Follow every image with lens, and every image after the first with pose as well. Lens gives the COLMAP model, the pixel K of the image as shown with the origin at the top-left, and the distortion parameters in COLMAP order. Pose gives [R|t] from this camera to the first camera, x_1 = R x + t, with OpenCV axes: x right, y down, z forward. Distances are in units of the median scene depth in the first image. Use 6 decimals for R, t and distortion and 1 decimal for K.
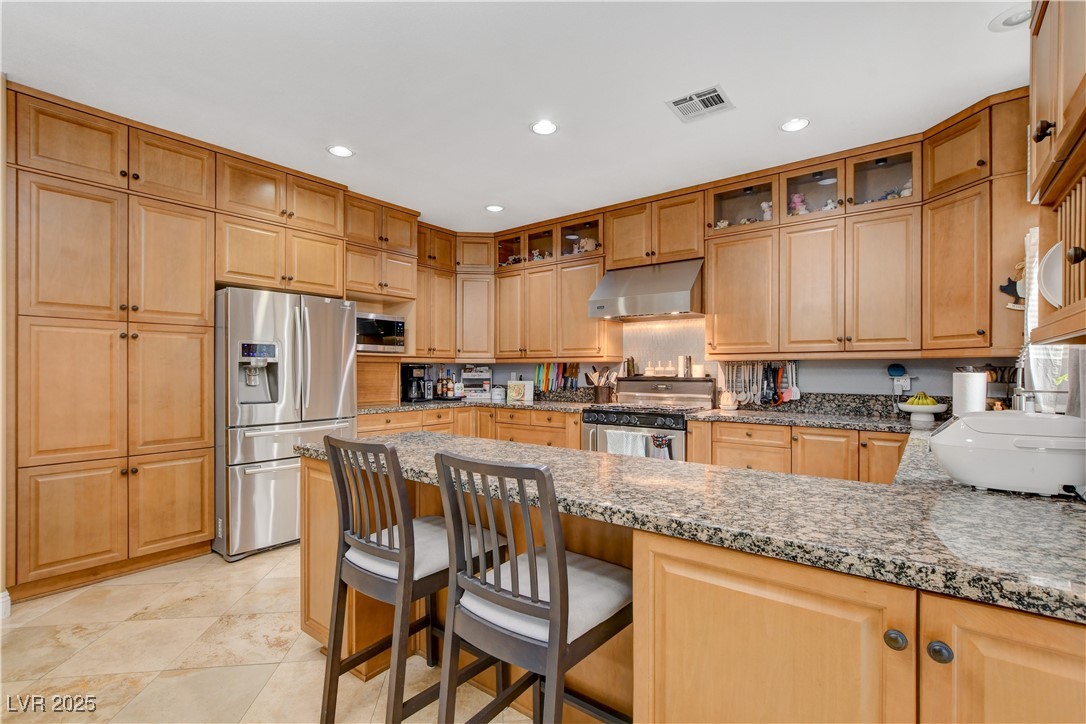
lens RADIAL K [[520.6, 0, 542.9], [0, 520.6, 367.4], [0, 0, 1]] dist [0.003754, -0.000006]
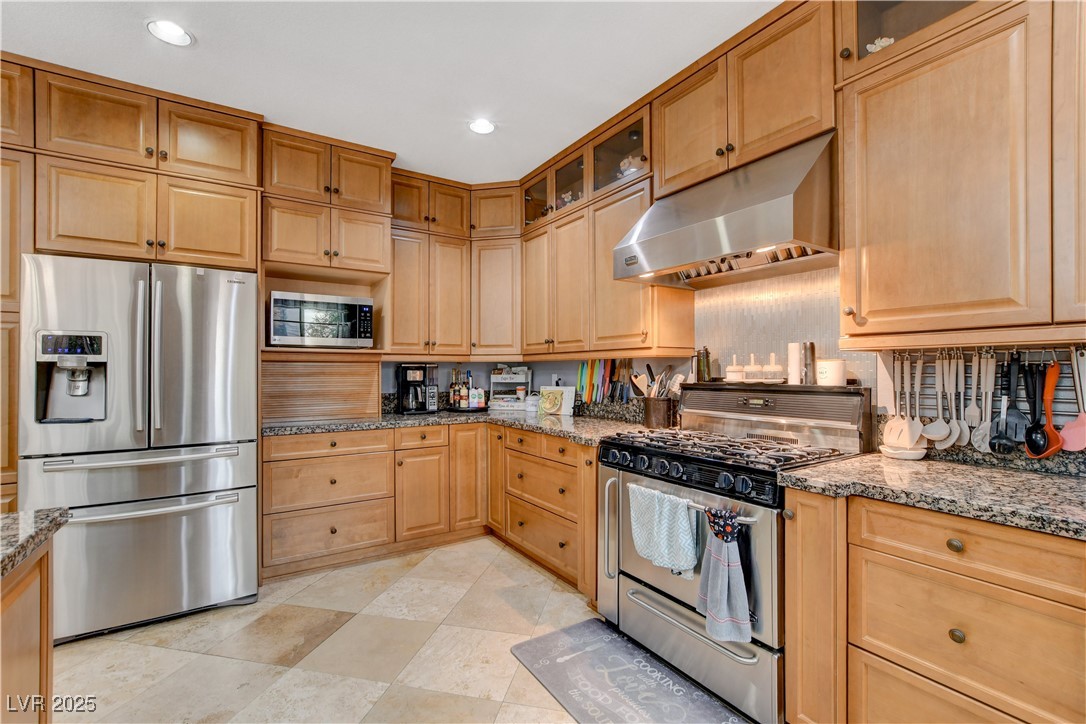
lens RADIAL K [[484.2, 0, 539.9], [0, 484.2, 365.2], [0, 0, 1]] dist [-0.010859, 0.002651]
pose [[0.942550, -0.007349, -0.333986, 0.185402], [0.005793, 0.999967, -0.005654, 0.000974], [0.334016, 0.003394, 0.942561, 0.463384]]
